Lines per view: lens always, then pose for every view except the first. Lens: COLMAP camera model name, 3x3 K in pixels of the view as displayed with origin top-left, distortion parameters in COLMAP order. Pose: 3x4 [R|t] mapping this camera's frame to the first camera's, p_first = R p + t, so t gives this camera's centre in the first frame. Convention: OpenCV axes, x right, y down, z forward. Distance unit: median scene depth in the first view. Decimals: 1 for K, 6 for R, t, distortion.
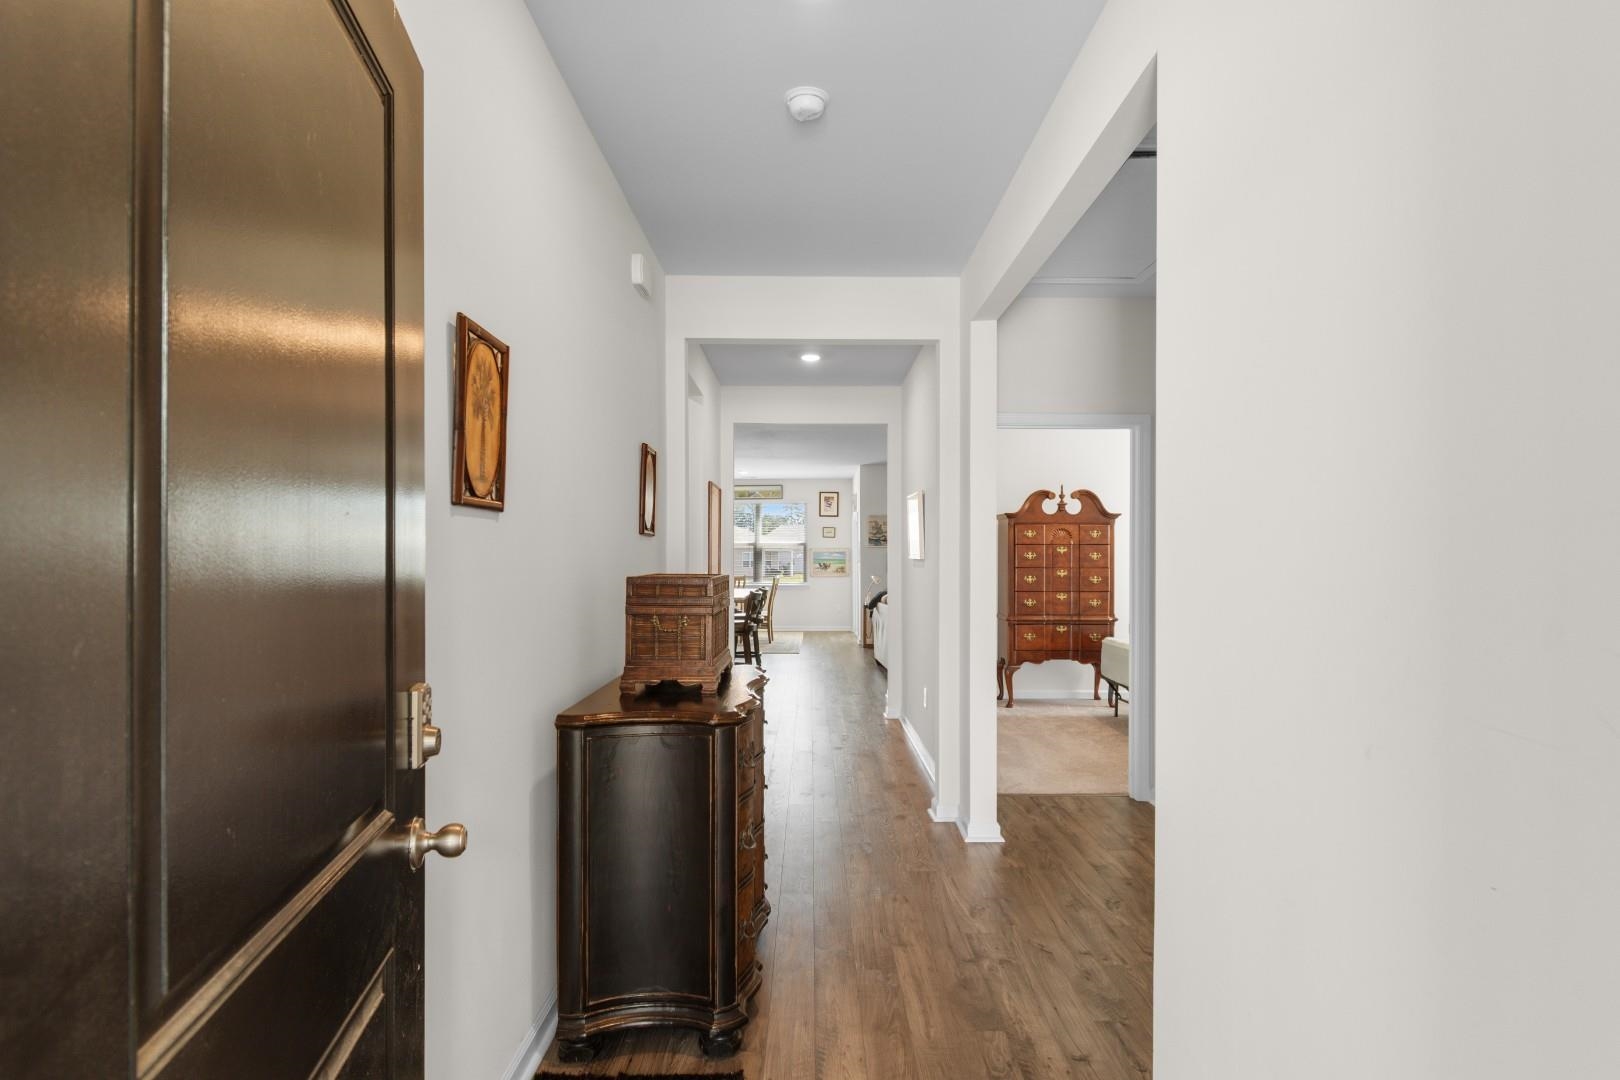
lens RADIAL K [[861.0, 0, 814.9], [0, 861.0, 550.3], [0, 0, 1]] dist [0.006781, -0.000445]
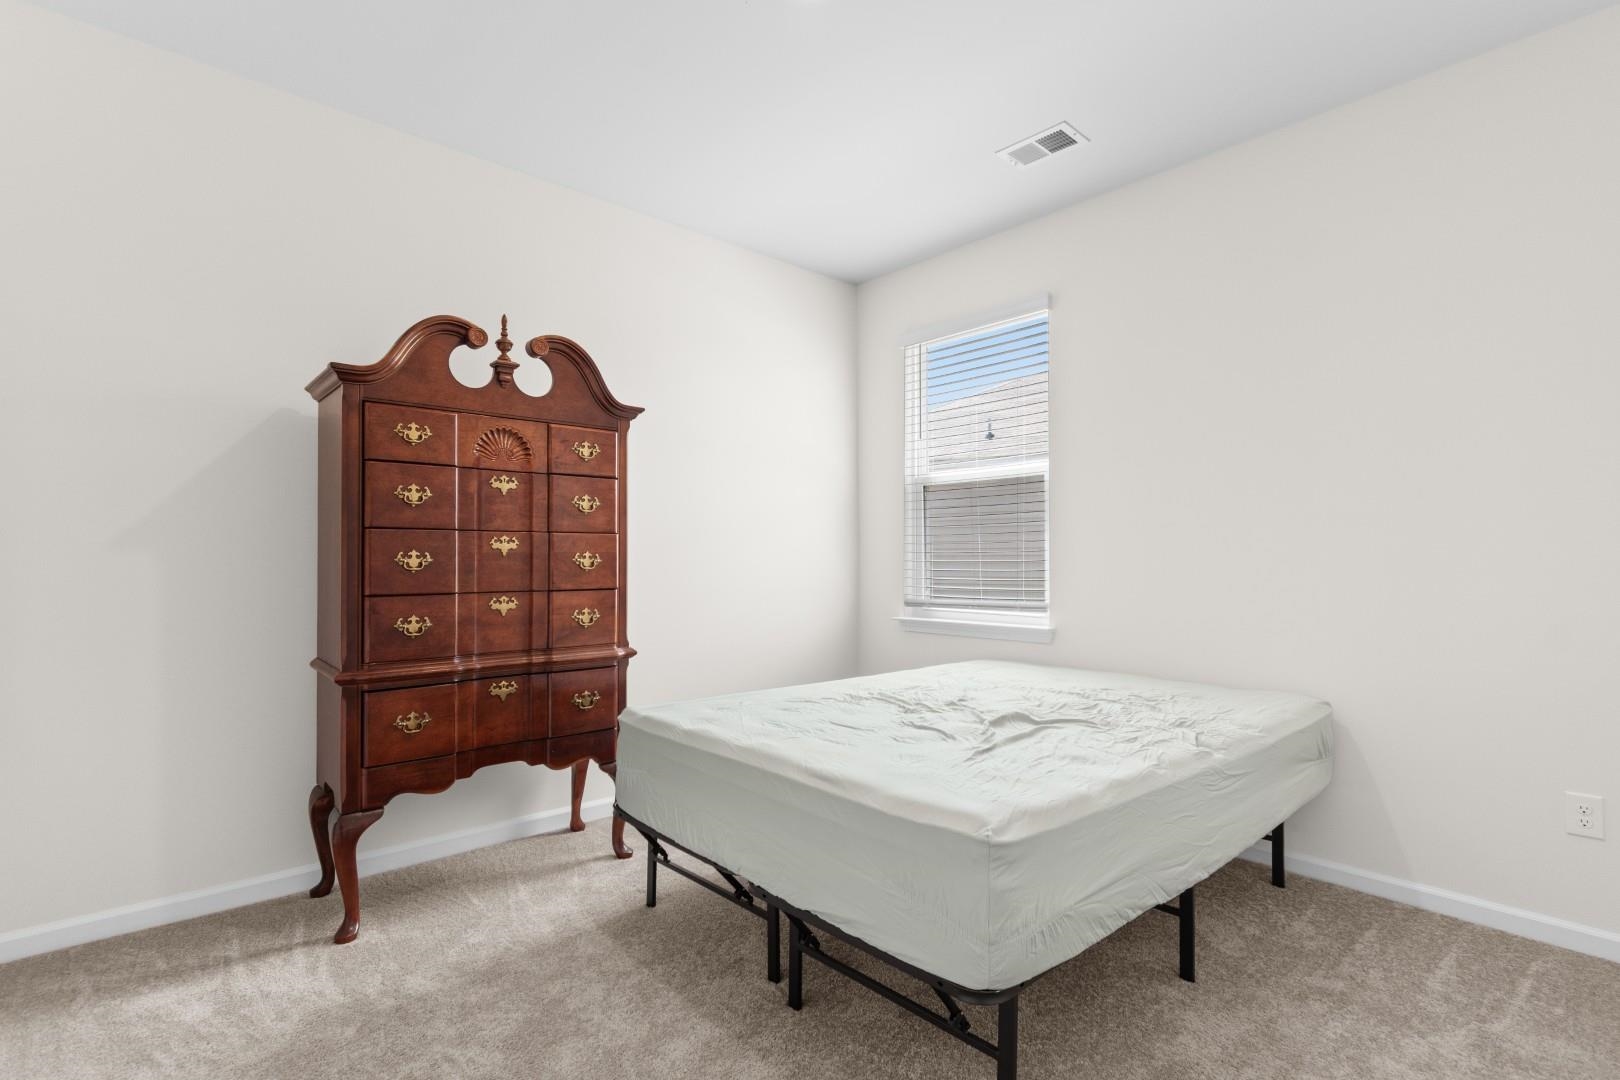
lens RADIAL K [[753.6, 0, 814.7], [0, 753.6, 555.9], [0, 0, 1]] dist [0.001956, -0.001424]
pose [[0.741778, -0.000141, 0.670646, 0.163492], [-0.001787, 0.999996, 0.002188, 0.030773], [-0.670643, -0.002821, 0.741775, 0.656544]]
